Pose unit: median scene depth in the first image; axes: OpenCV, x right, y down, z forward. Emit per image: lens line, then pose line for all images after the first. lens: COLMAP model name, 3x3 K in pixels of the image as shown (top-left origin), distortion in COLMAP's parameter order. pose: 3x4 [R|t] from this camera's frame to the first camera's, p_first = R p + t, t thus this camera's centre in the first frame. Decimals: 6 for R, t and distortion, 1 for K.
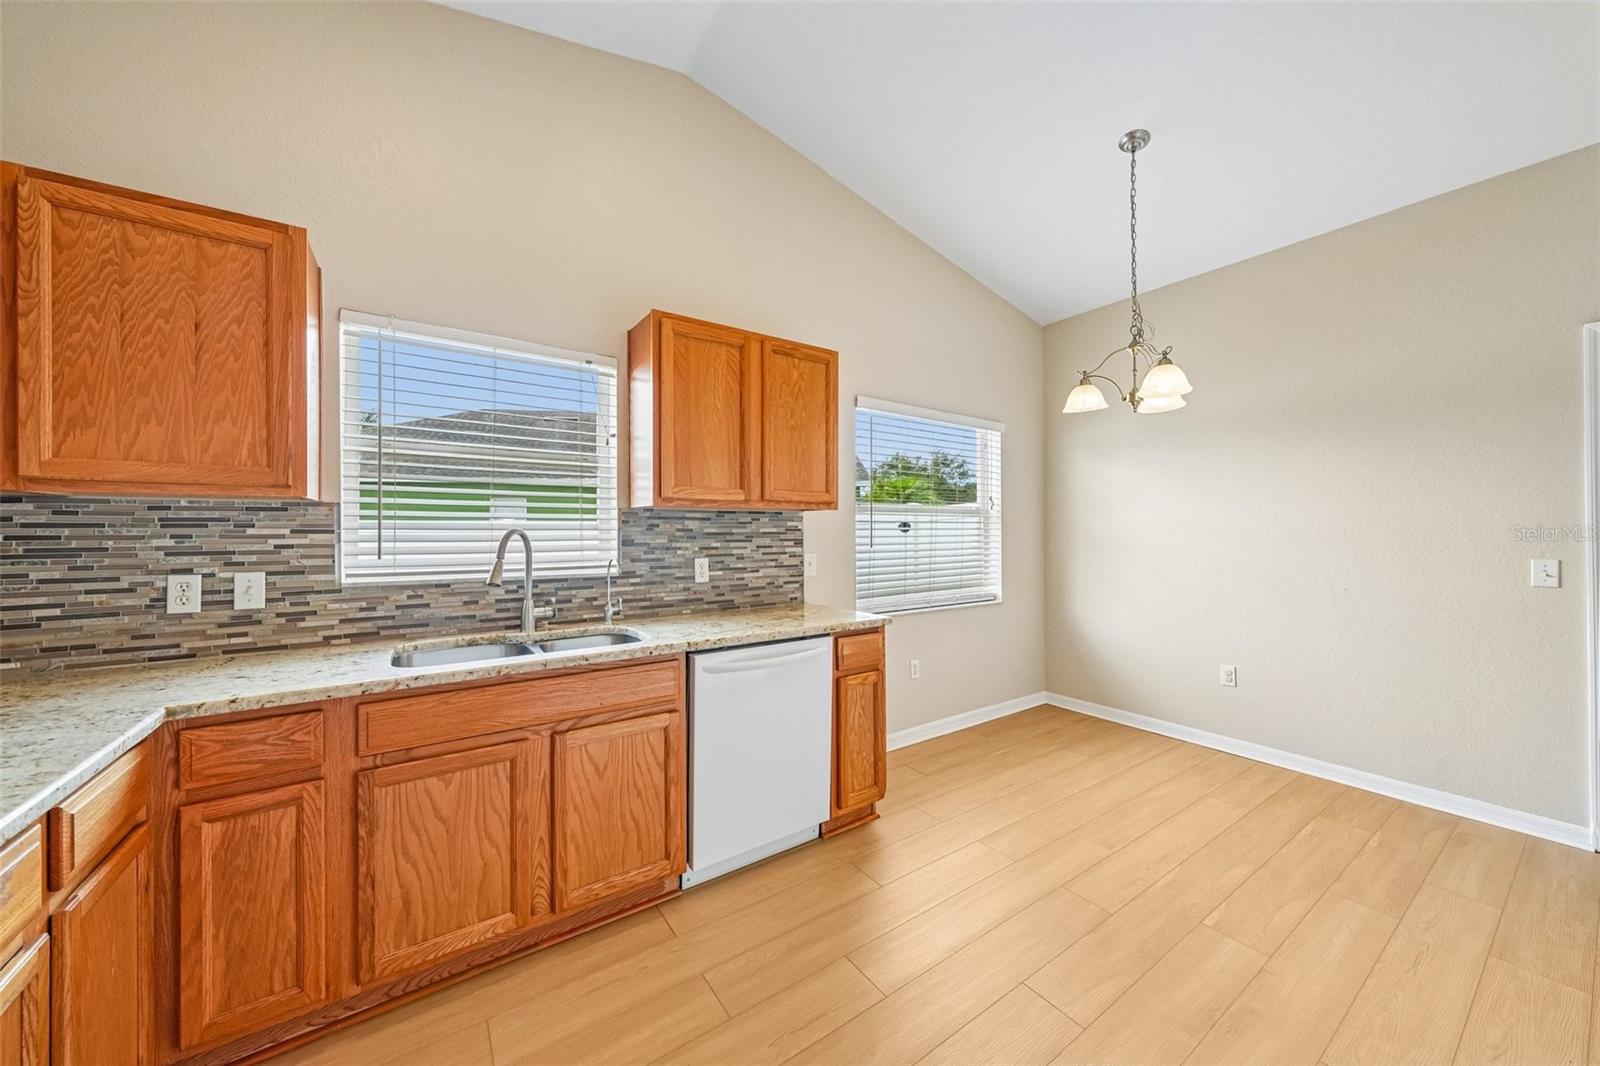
lens RADIAL K [[563.6, 0, 800.0], [0, 563.6, 533.0], [0, 0, 1]] dist [0.000144, 0.000022]
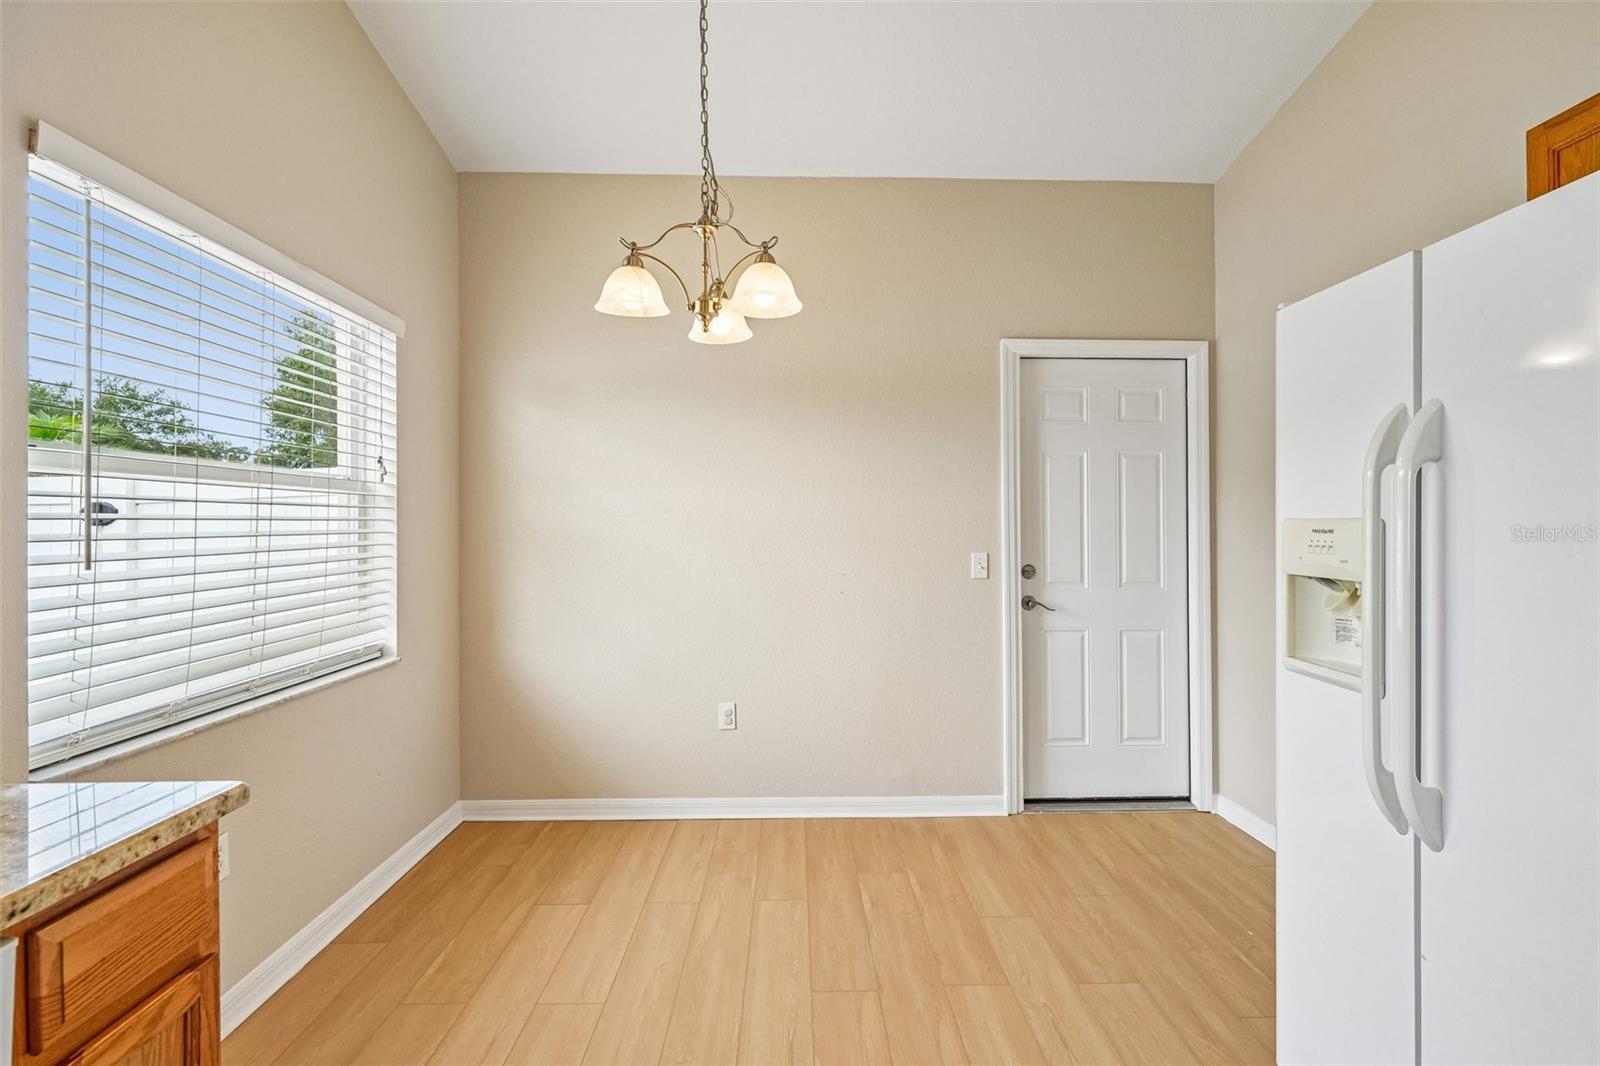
lens RADIAL K [[739.8, 0, 805.9], [0, 739.8, 523.3], [0, 0, 1]] dist [-0.000617, 0.000239]
pose [[0.536228, 0.004612, 0.844061, -0.023667], [-0.000178, 0.999986, -0.005352, -0.000753], [-0.844073, 0.002720, 0.536221, 0.379852]]
